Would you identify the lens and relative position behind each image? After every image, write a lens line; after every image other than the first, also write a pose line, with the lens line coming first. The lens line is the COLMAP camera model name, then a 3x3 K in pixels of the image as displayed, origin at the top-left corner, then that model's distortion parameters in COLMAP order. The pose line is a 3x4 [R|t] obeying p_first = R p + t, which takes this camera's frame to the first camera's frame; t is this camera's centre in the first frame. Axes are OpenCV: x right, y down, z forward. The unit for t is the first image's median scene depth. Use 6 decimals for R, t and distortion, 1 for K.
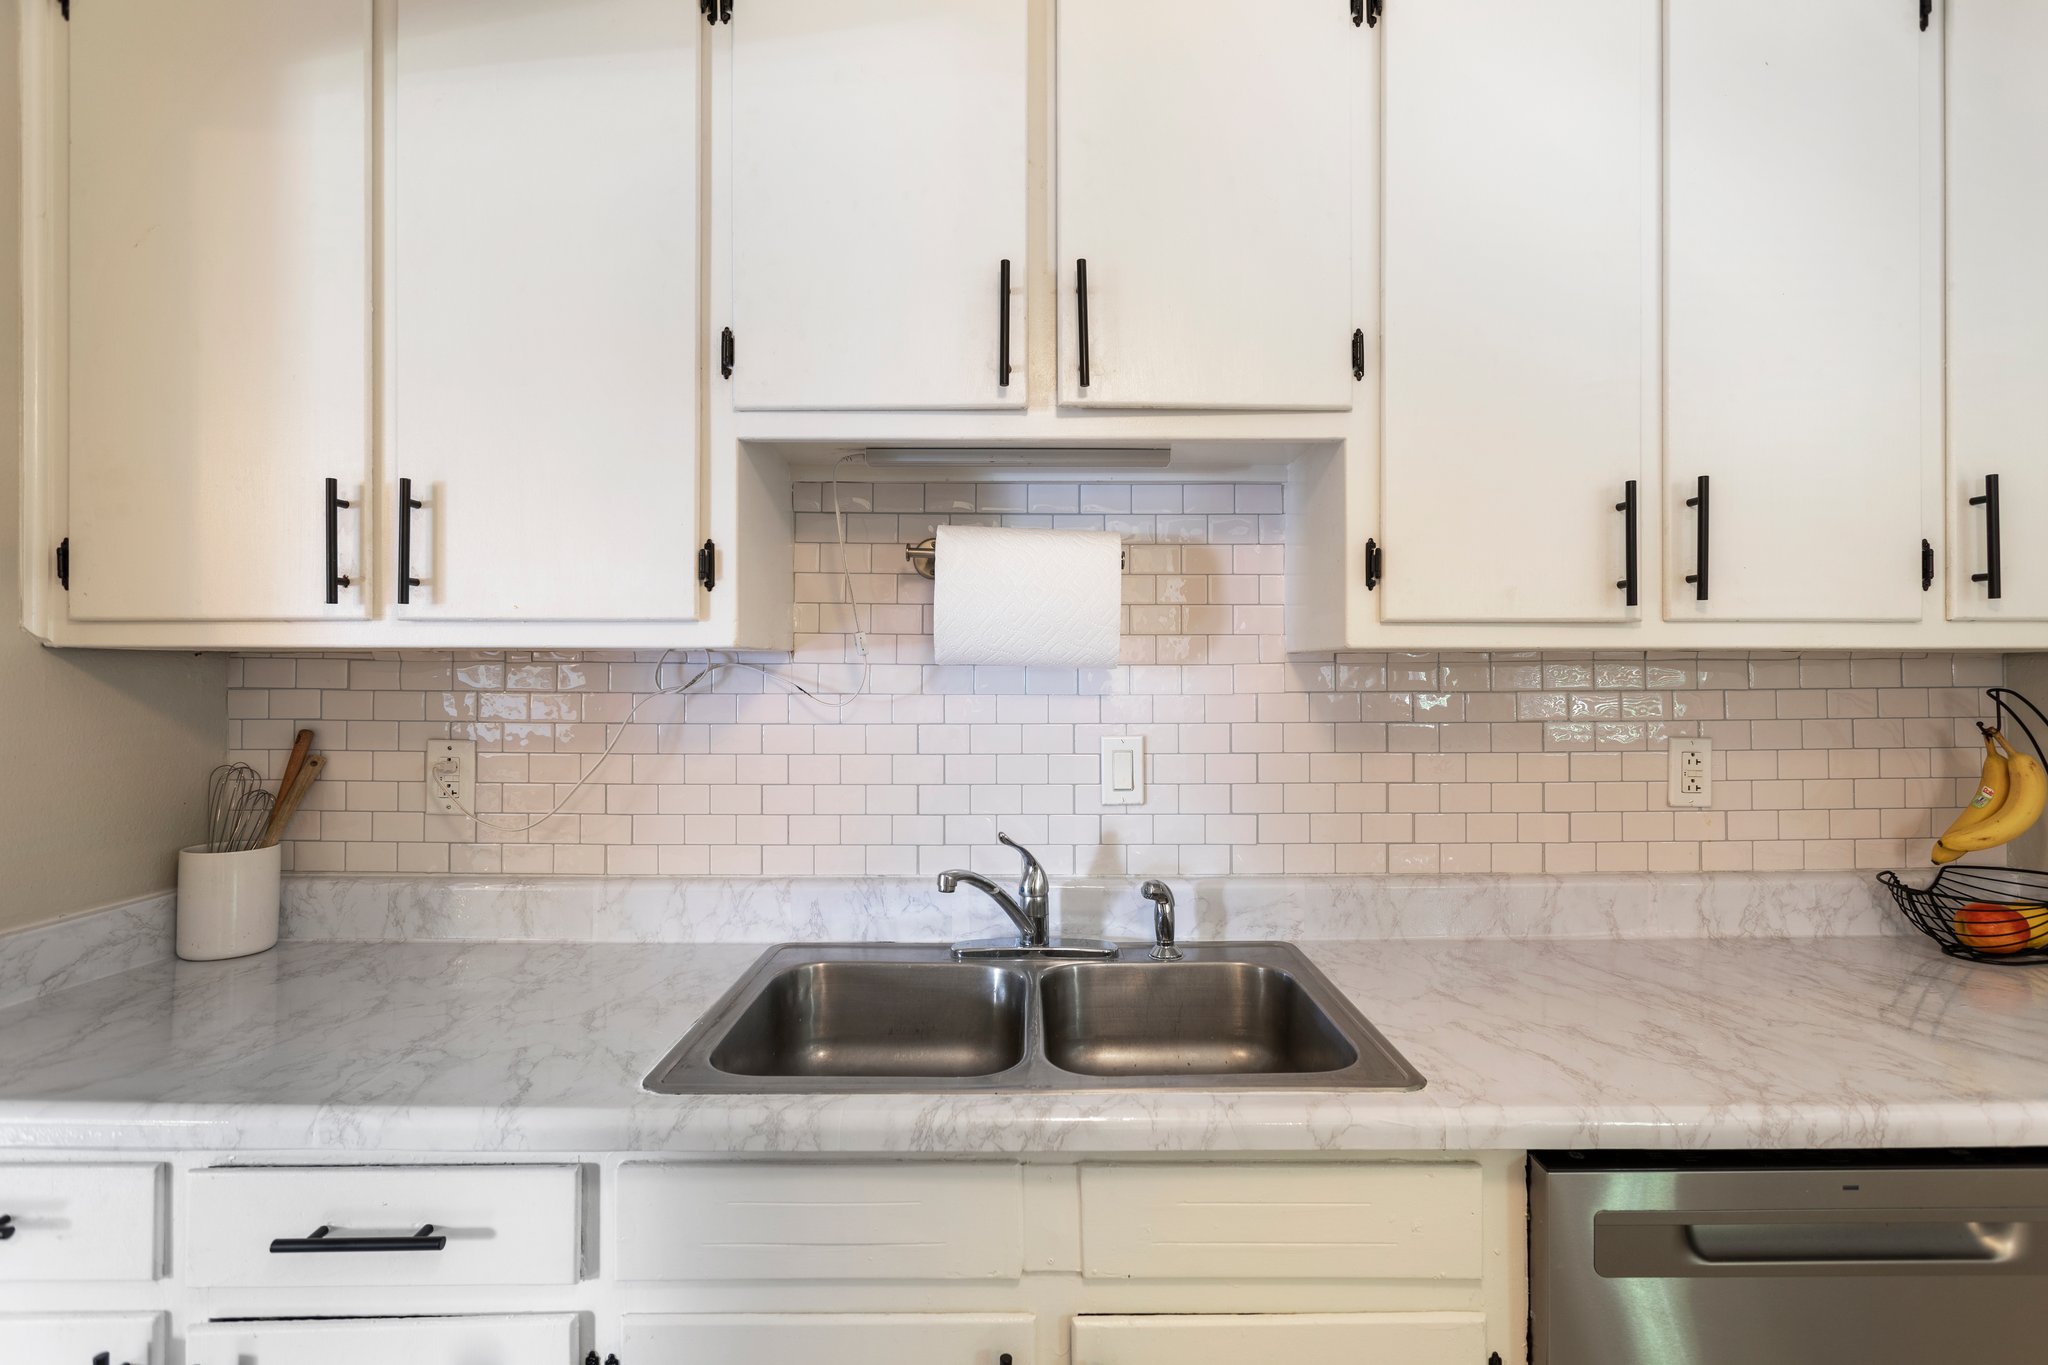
lens RADIAL K [[968.2, 0, 1032.4], [0, 968.2, 671.2], [0, 0, 1]] dist [-0.000181, 0.001928]
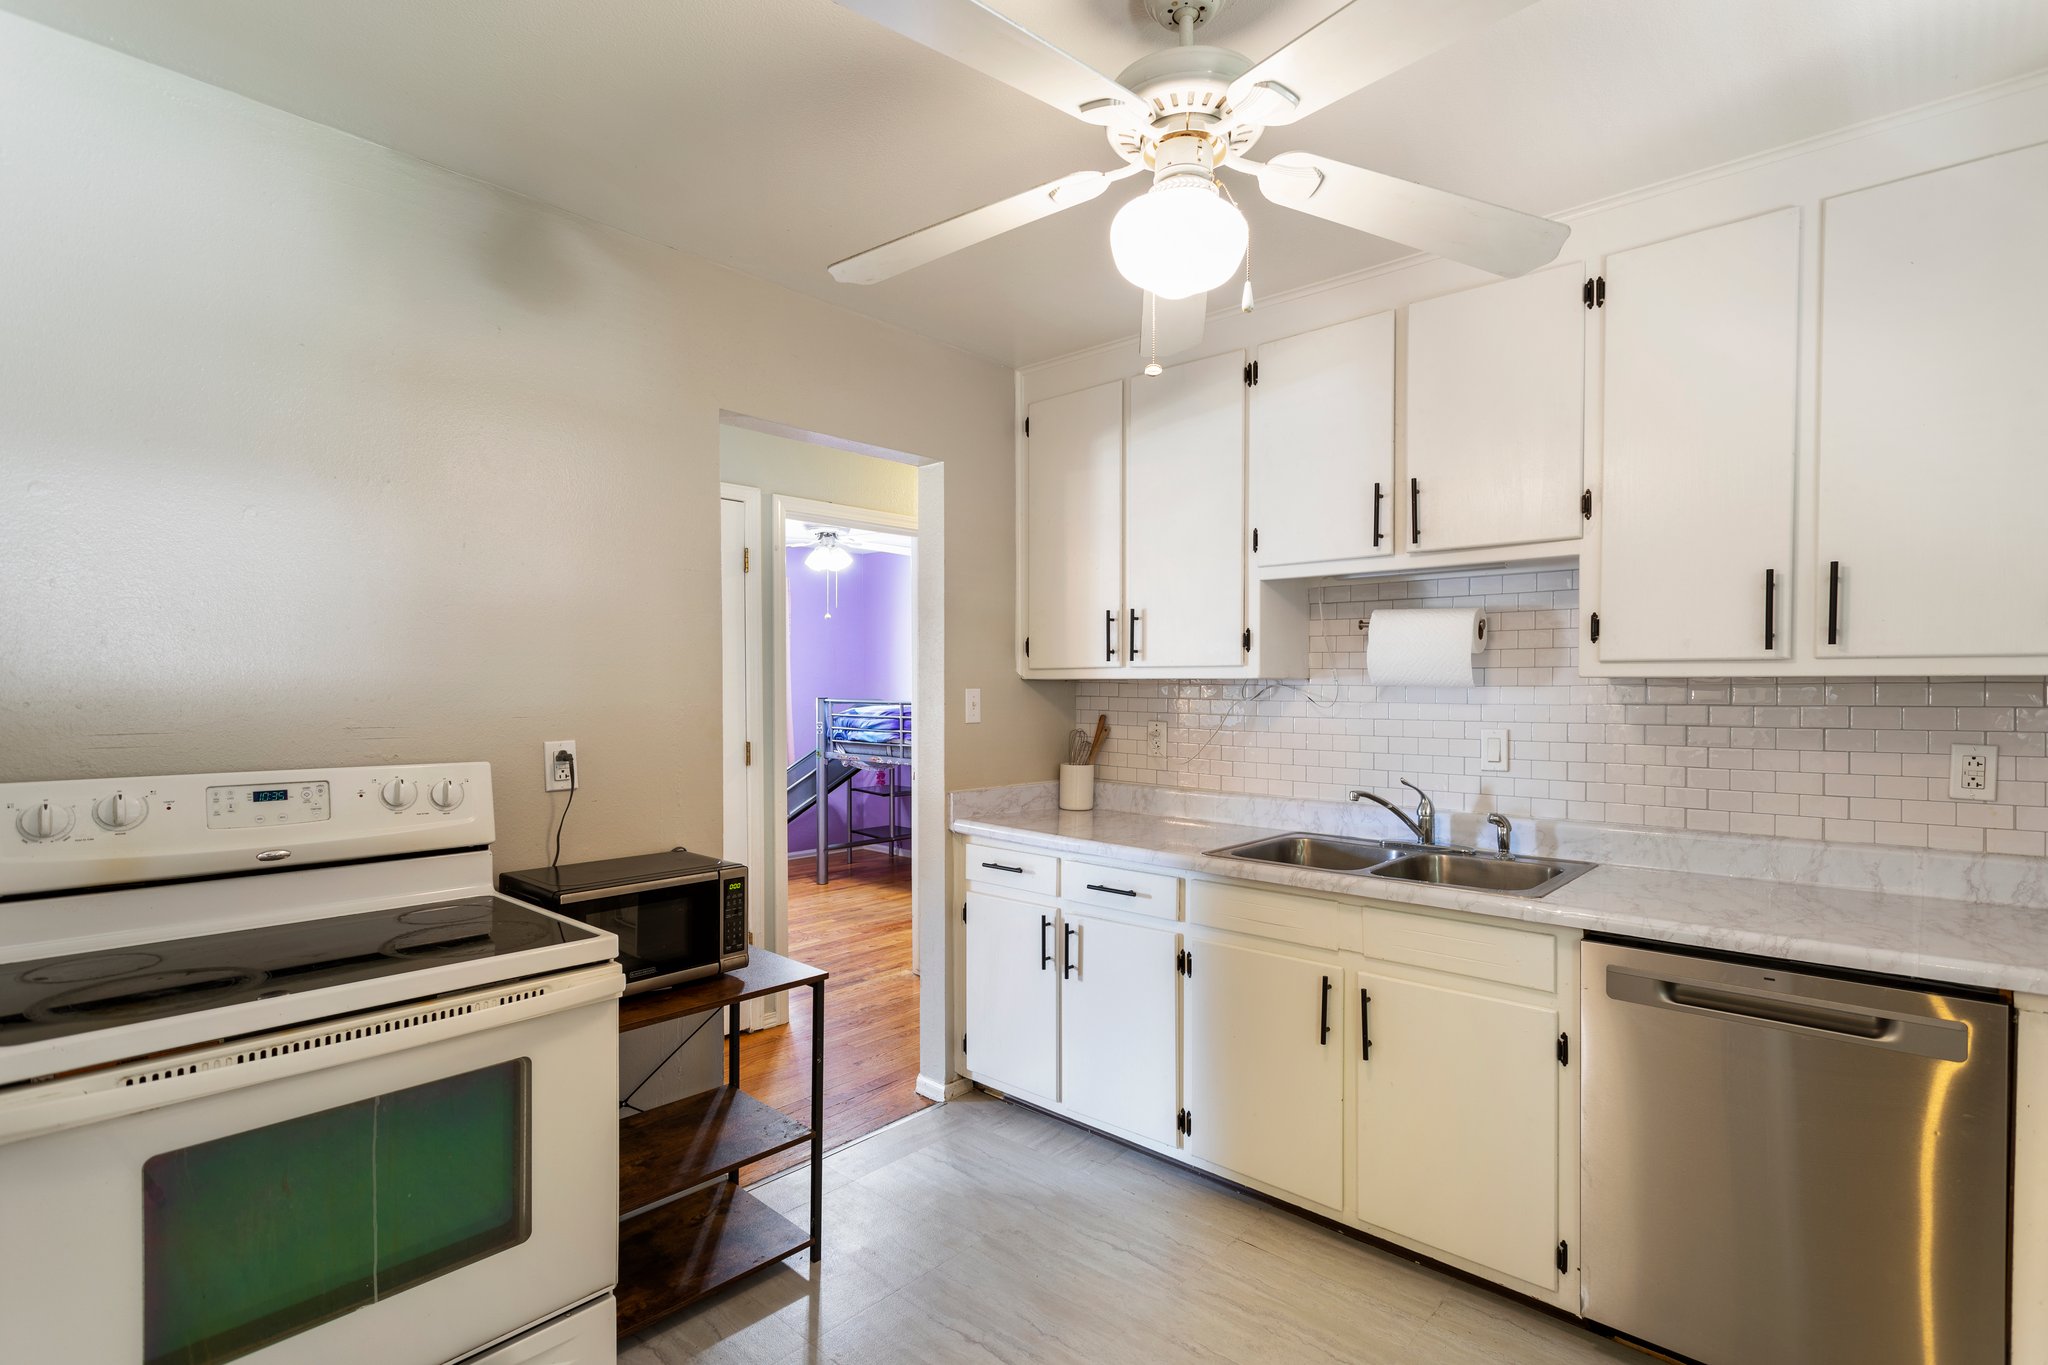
lens RADIAL K [[968.2, 0, 1027.2], [0, 968.2, 695.5], [0, 0, 1]] dist [-0.000181, 0.001928]
pose [[0.735890, 0.007804, -0.677056, 0.665450], [-0.000314, 0.999937, 0.011185, -0.009010], [0.677101, -0.008018, 0.735846, -0.798726]]
